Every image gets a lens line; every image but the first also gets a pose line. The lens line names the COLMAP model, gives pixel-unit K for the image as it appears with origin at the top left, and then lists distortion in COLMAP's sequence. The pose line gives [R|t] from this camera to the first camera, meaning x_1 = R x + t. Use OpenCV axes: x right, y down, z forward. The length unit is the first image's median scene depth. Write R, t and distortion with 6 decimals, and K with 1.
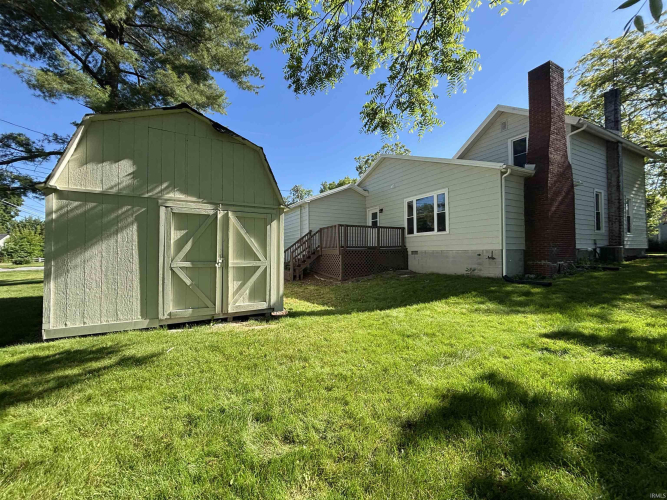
lens RADIAL K [[268.4, 0, 329.7], [0, 268.4, 248.5], [0, 0, 1]] dist [0.001241, 0.000468]
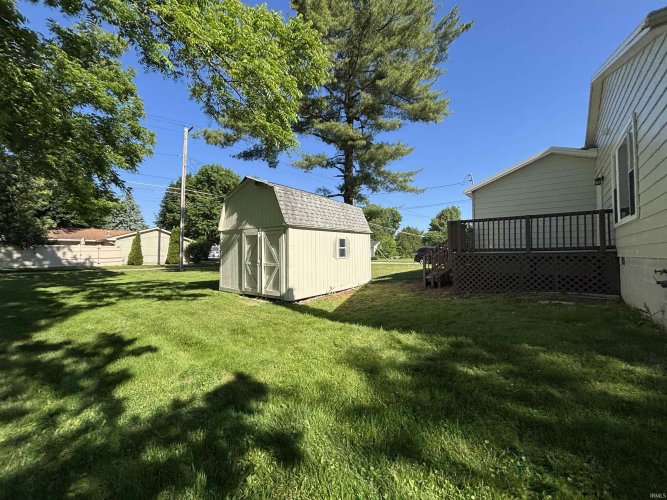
lens RADIAL K [[268.4, 0, 328.9], [0, 268.4, 249.1], [0, 0, 1]] dist [0.001241, 0.000468]
pose [[0.377489, -0.009468, -0.925966, 1.323028], [0.012740, 0.999906, -0.005030, -0.020072], [0.925927, -0.009899, 0.377574, 0.776558]]
